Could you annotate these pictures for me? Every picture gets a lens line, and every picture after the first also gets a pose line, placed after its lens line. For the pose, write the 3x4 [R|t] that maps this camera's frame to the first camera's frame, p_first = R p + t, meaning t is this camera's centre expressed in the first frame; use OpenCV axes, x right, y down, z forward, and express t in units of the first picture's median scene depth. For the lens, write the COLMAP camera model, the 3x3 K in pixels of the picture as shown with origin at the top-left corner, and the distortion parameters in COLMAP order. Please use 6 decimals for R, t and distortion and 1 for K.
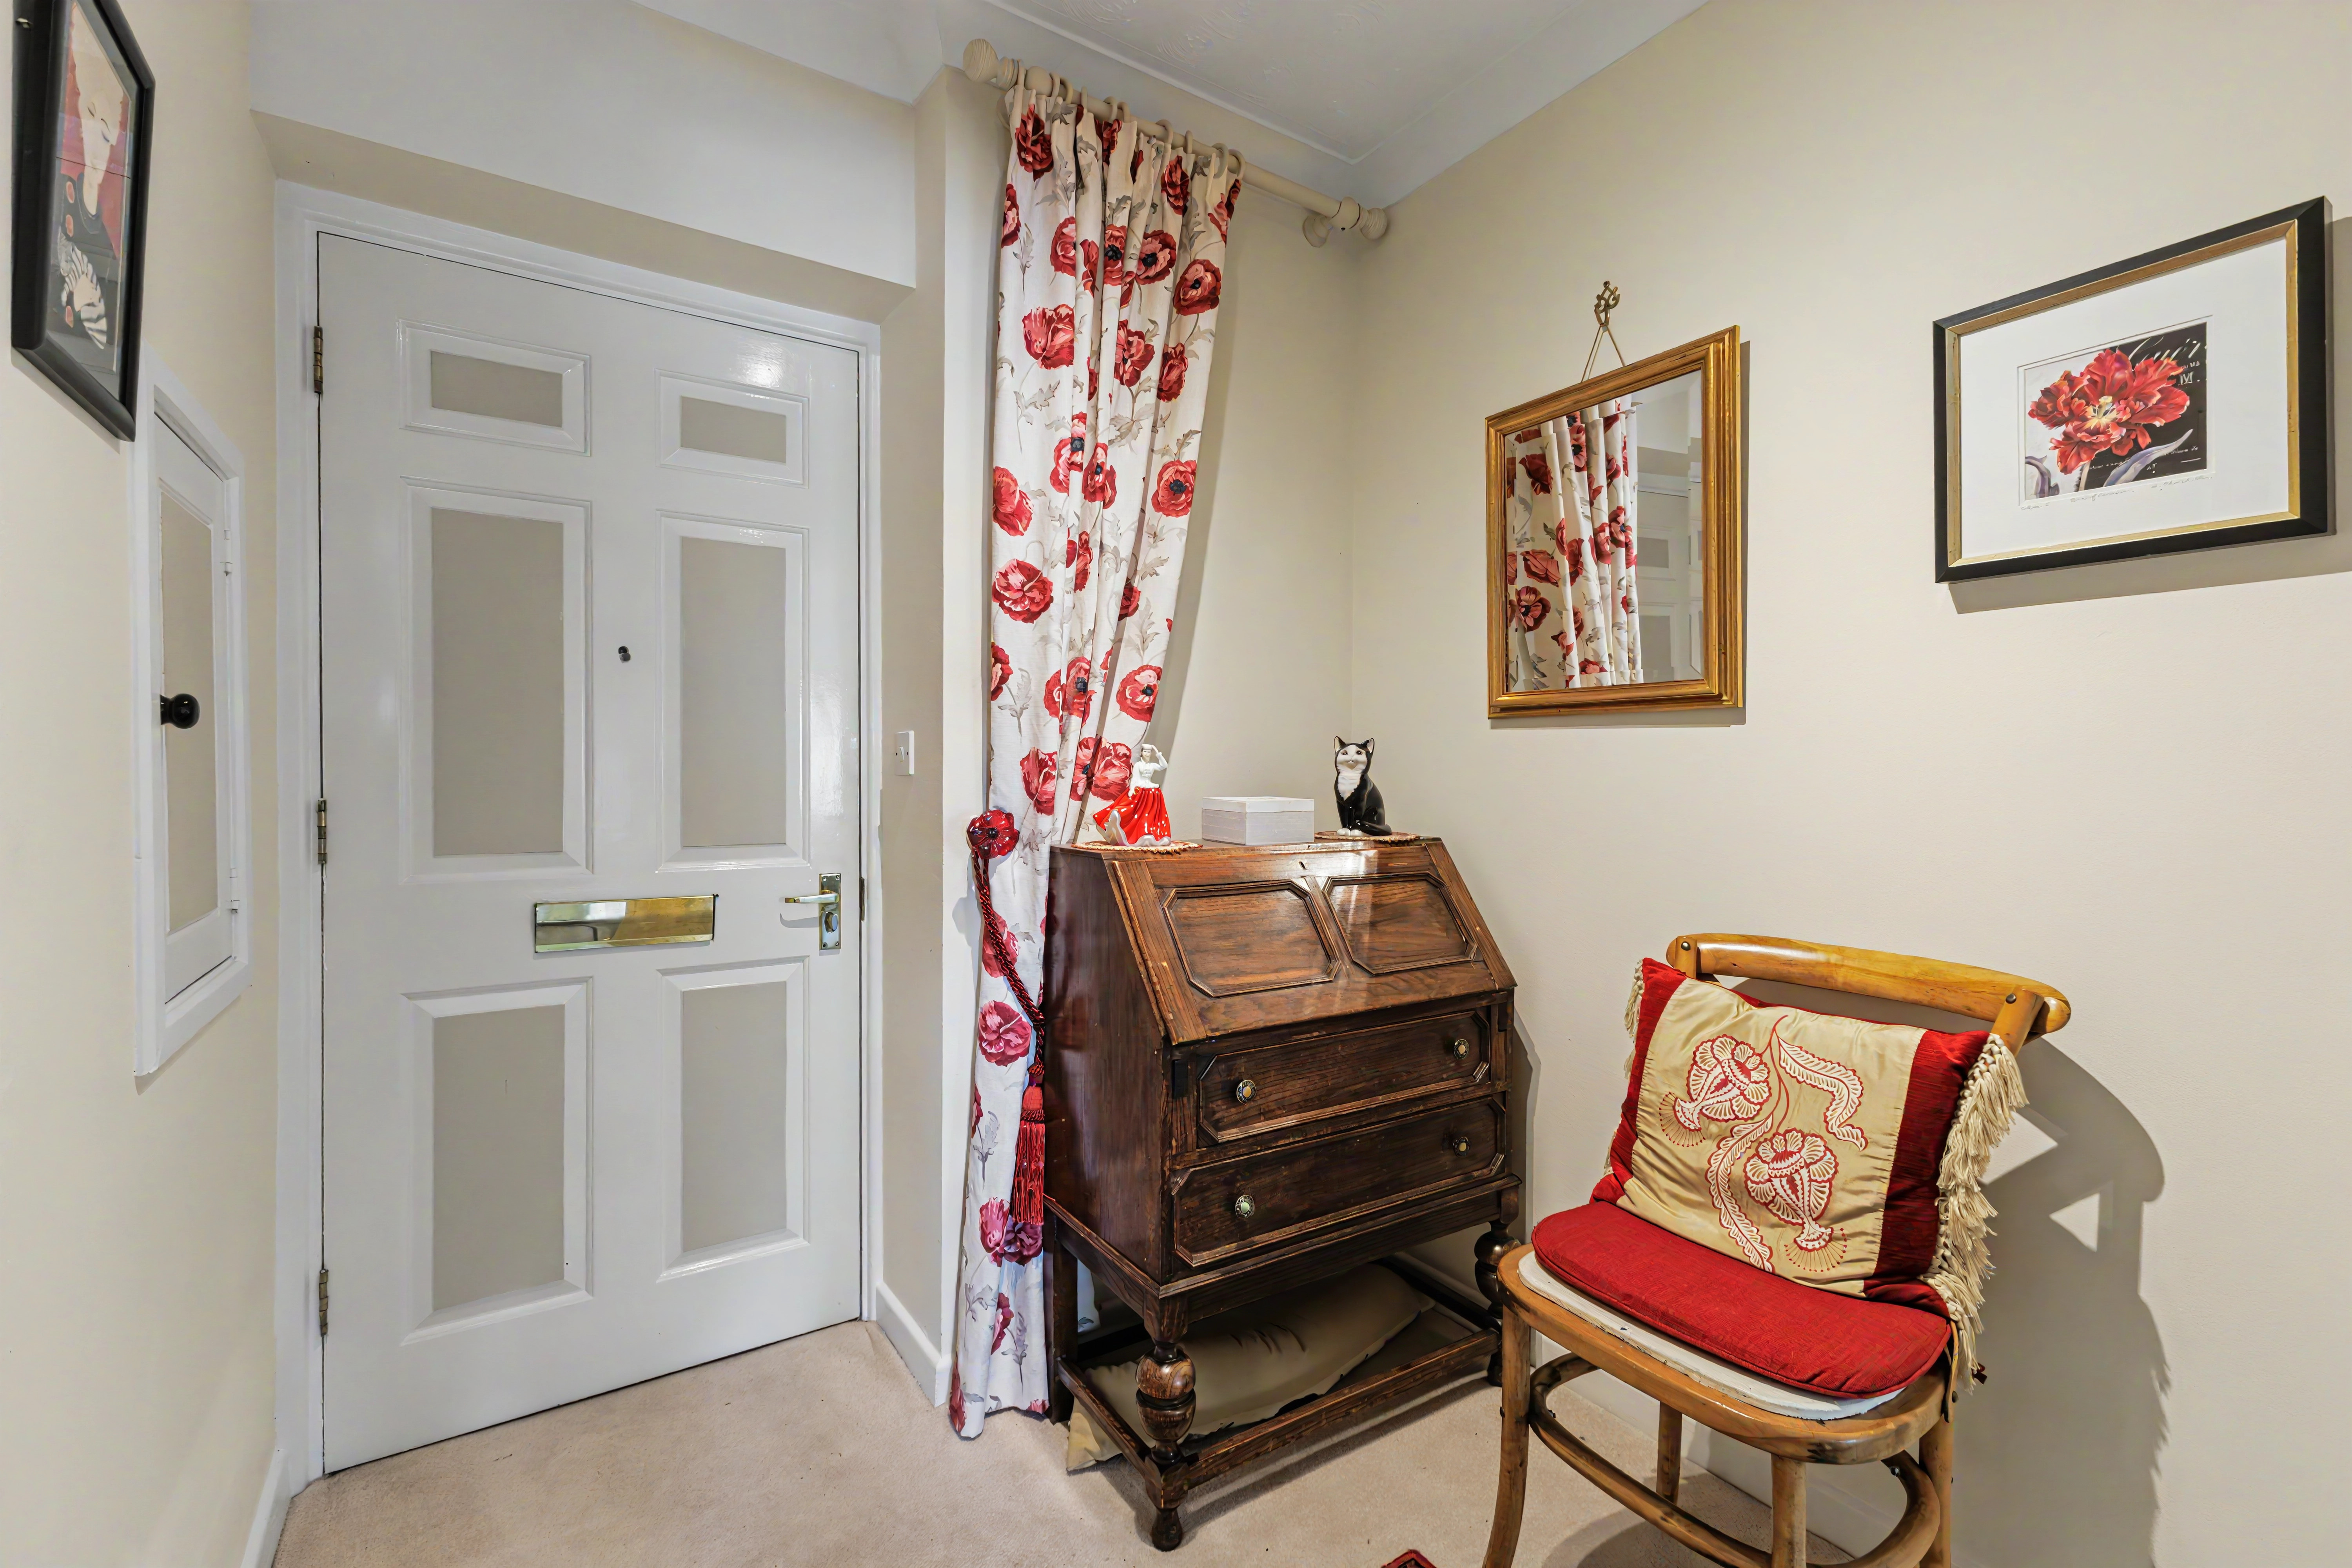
lens RADIAL K [[1019.5, 0, 1170.3], [0, 1019.5, 782.1], [0, 0, 1]] dist [0.010495, 0.000040]
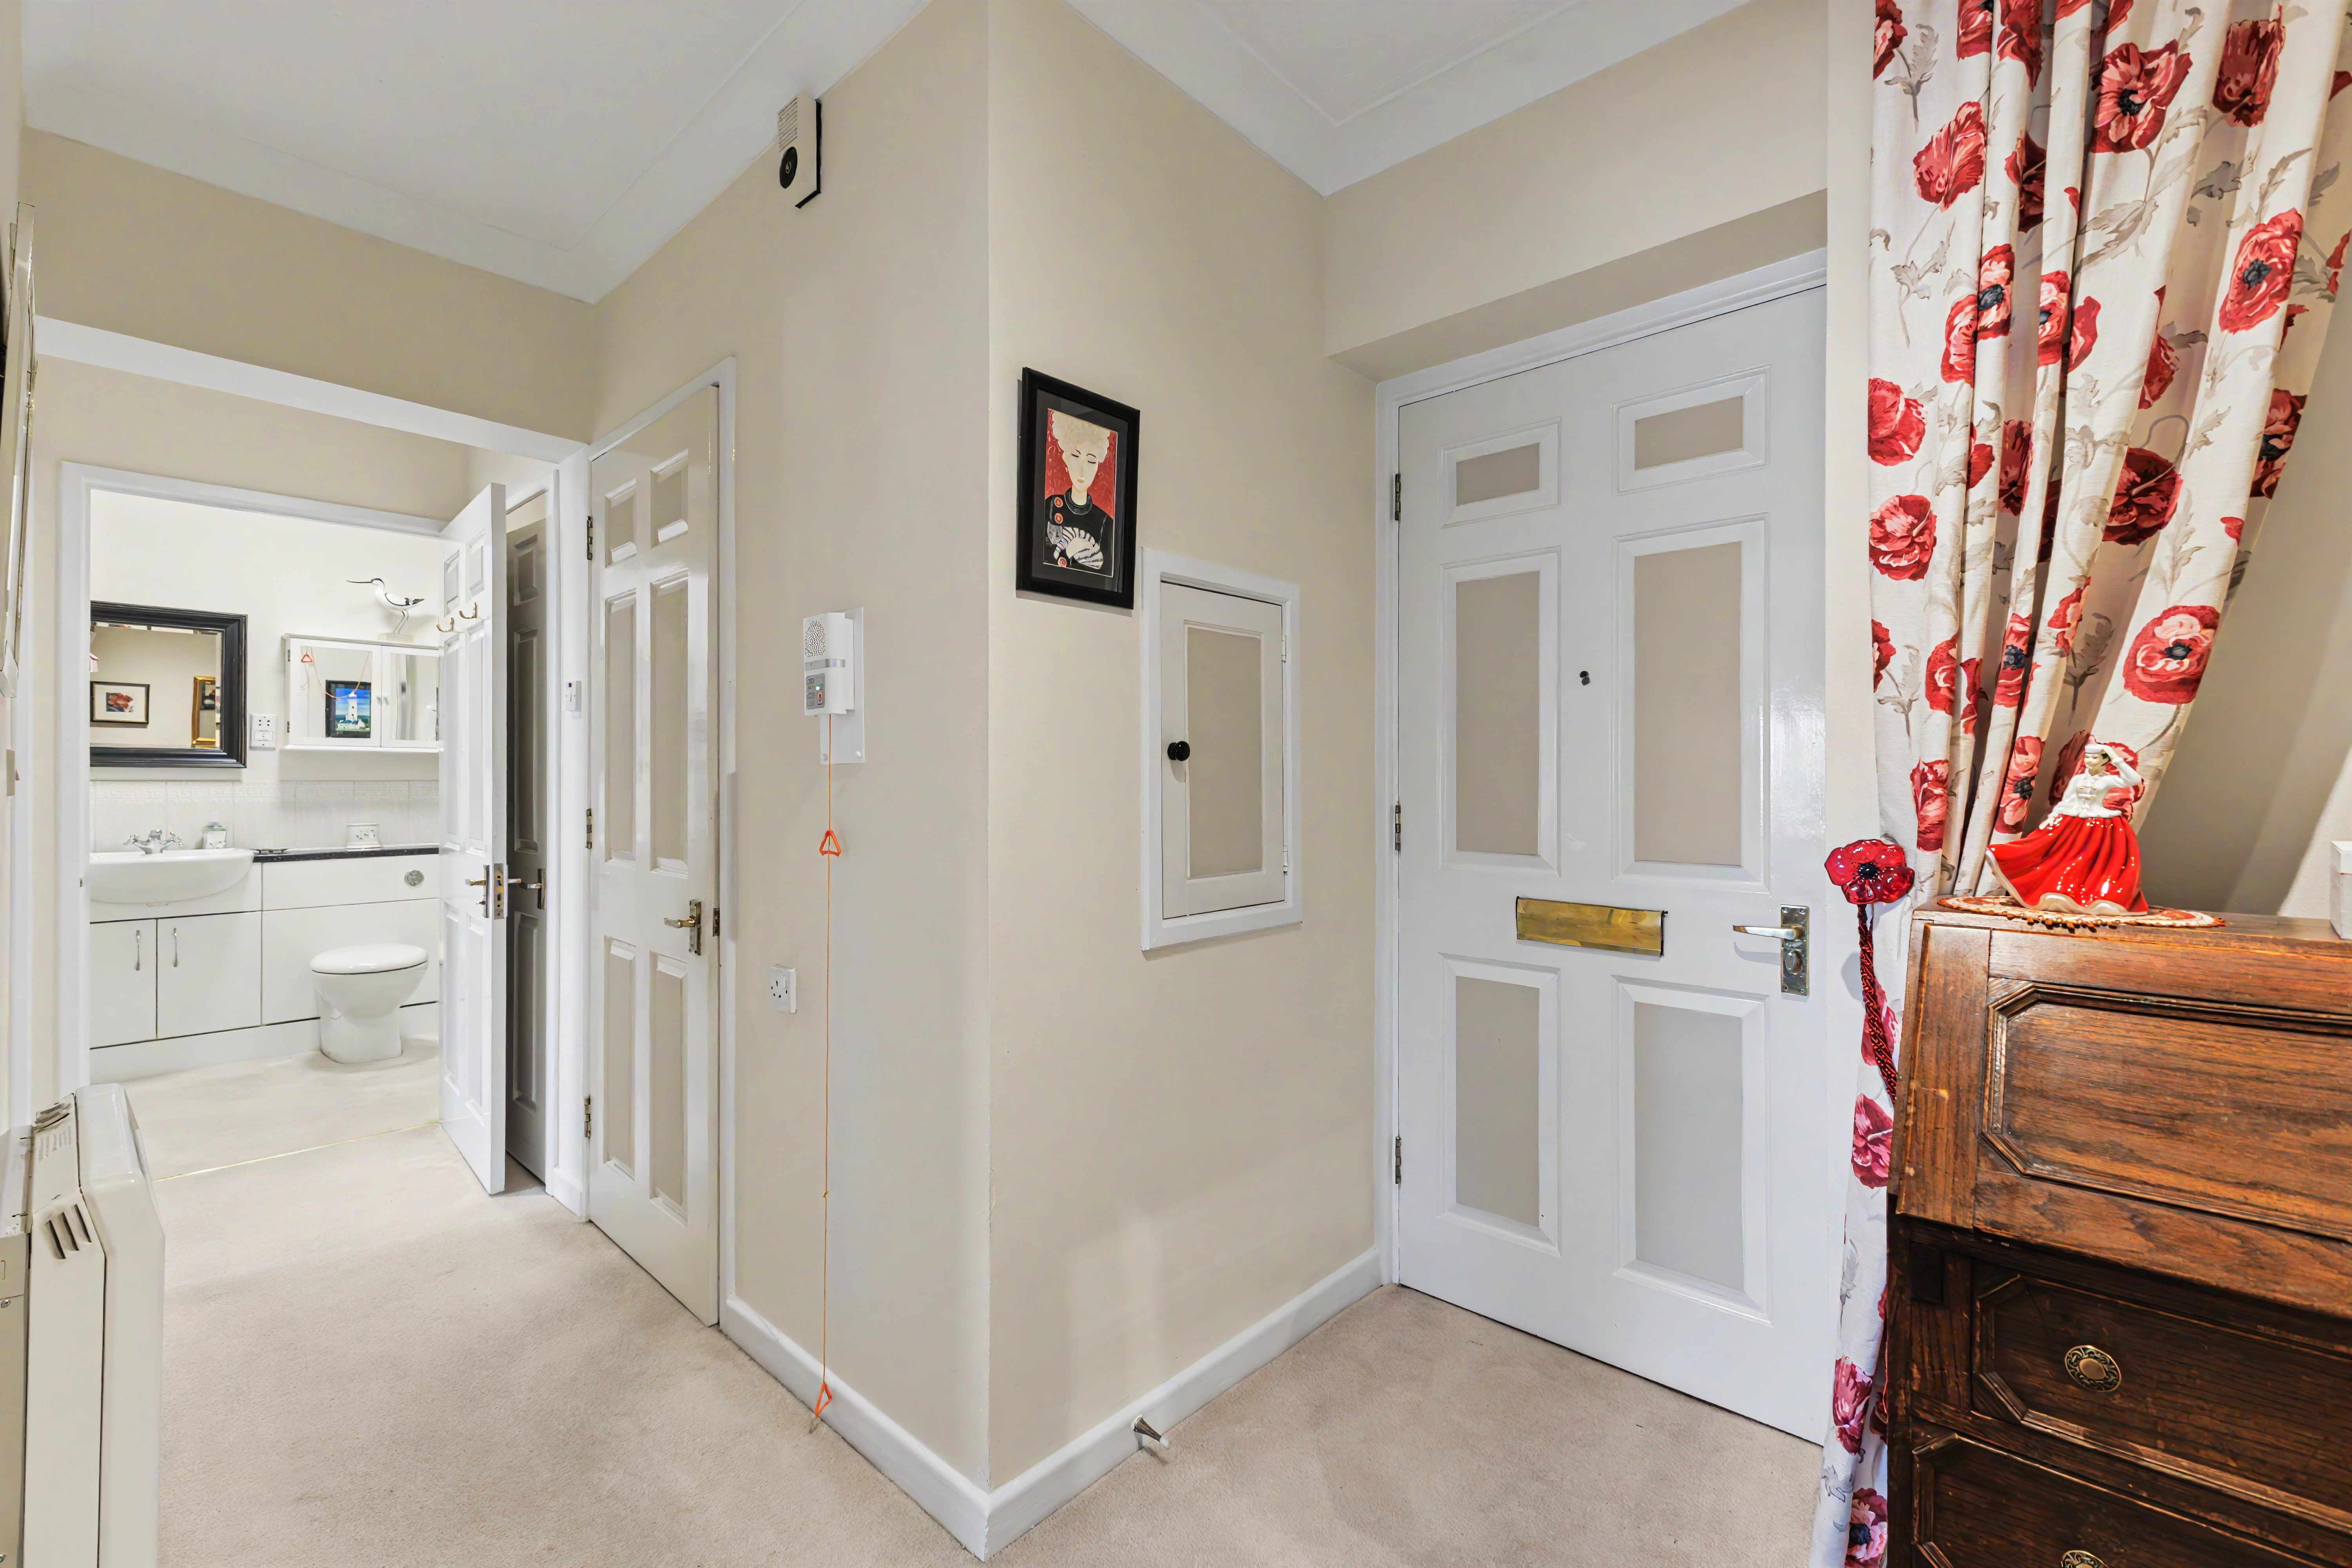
lens RADIAL K [[1019.5, 0, 1187.0], [0, 1019.5, 780.6], [0, 0, 1]] dist [0.010495, 0.000040]
pose [[0.258058, -0.000049, -0.966129, 0.416343], [-0.011944, 0.999923, -0.003241, -0.007268], [0.966056, 0.012376, 0.258037, 0.320045]]
